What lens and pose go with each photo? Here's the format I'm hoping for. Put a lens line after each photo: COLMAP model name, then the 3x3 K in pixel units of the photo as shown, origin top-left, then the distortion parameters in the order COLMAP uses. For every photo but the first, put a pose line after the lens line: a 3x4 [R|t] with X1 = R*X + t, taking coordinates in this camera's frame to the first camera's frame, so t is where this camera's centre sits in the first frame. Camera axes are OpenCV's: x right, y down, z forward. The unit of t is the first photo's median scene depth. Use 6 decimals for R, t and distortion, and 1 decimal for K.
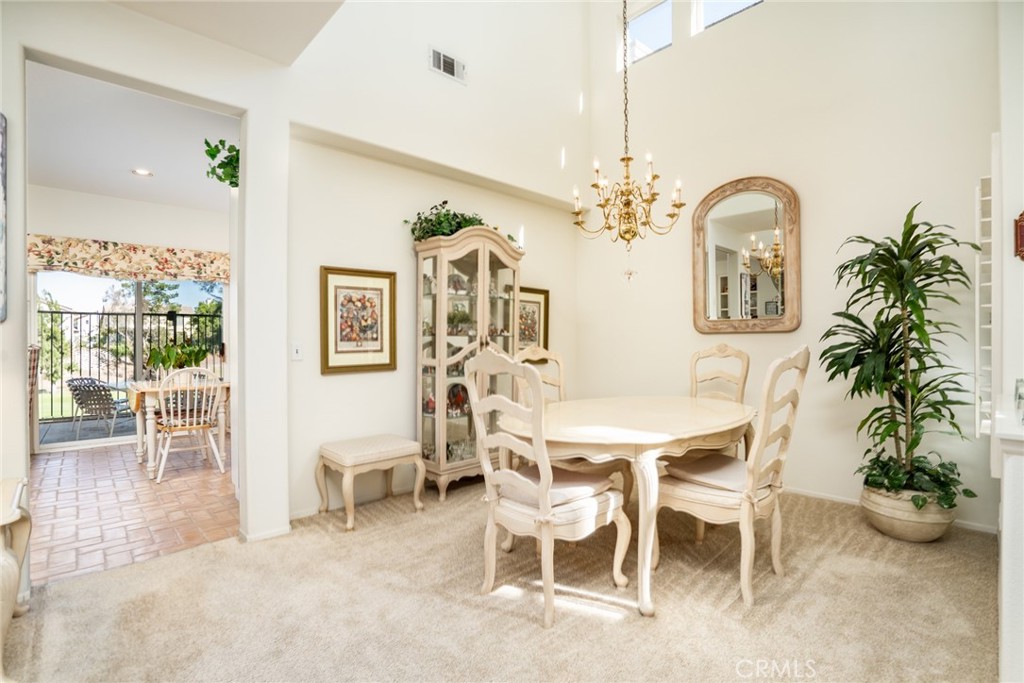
lens RADIAL K [[474.7, 0, 515.2], [0, 474.7, 339.0], [0, 0, 1]] dist [-0.056820, 0.020246]
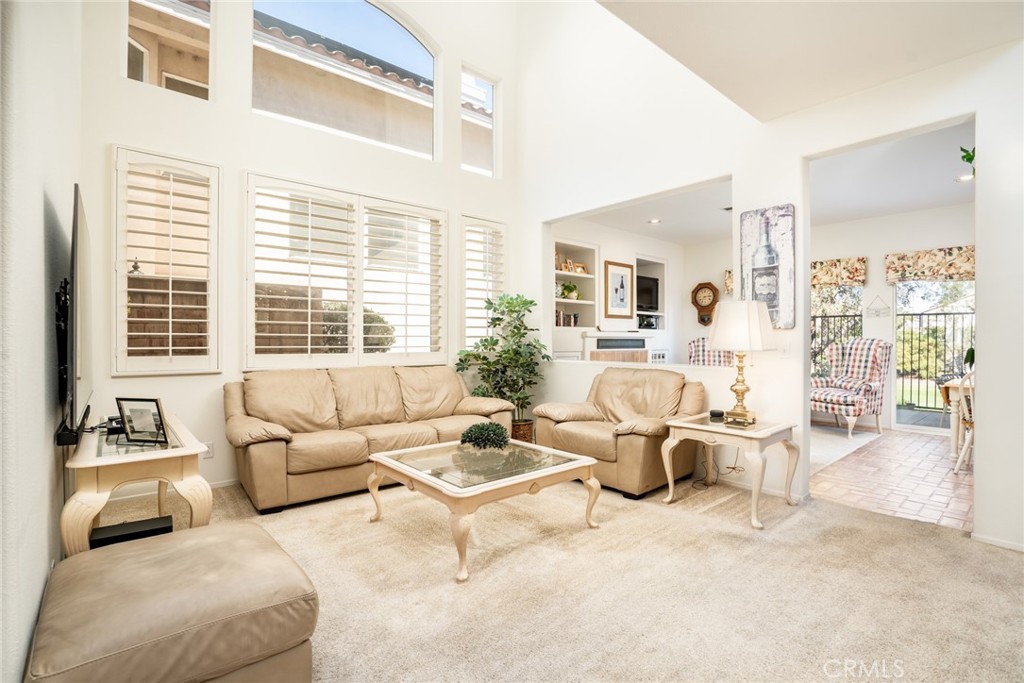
lens RADIAL K [[477.5, 0, 512.1], [0, 477.5, 343.2], [0, 0, 1]] dist [-0.061697, 0.026639]
pose [[-0.056368, 0.011563, -0.998343, 0.299928], [0.002316, 0.999932, 0.011450, -0.002405], [0.998407, -0.001667, -0.056391, 0.031526]]
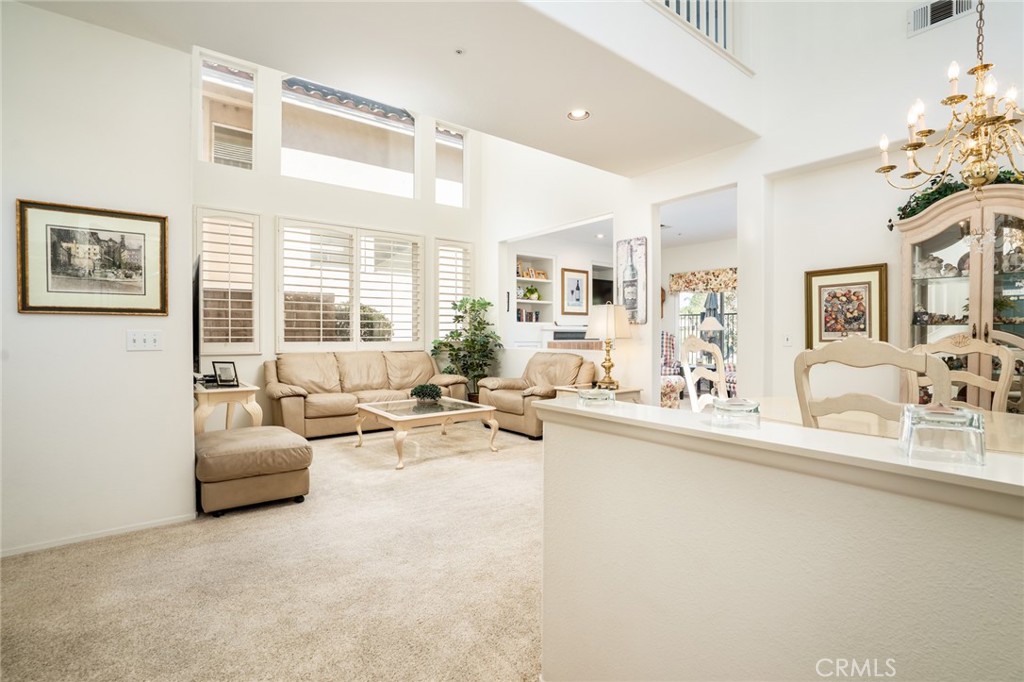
lens RADIAL K [[477.5, 0, 512.1], [0, 477.5, 342.7], [0, 0, 1]] dist [-0.061697, 0.026639]
pose [[-0.107178, 0.022176, -0.993992, 0.661871], [0.002907, 0.999754, 0.021991, 0.003270], [0.994236, -0.000533, -0.107216, 0.257757]]
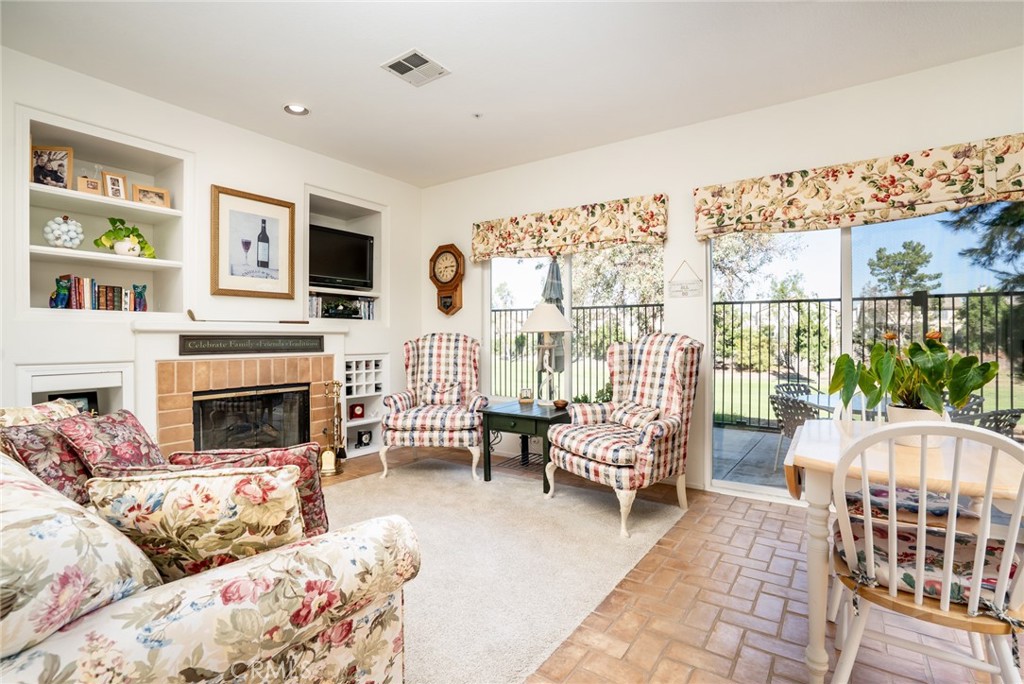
lens RADIAL K [[474.7, 0, 515.2], [0, 474.7, 339.5], [0, 0, 1]] dist [-0.056820, 0.020246]
pose [[0.191177, 0.007053, -0.981530, -0.414811], [0.003010, 0.999965, 0.007772, 0.004561], [0.981551, -0.004440, 0.191149, 0.611073]]
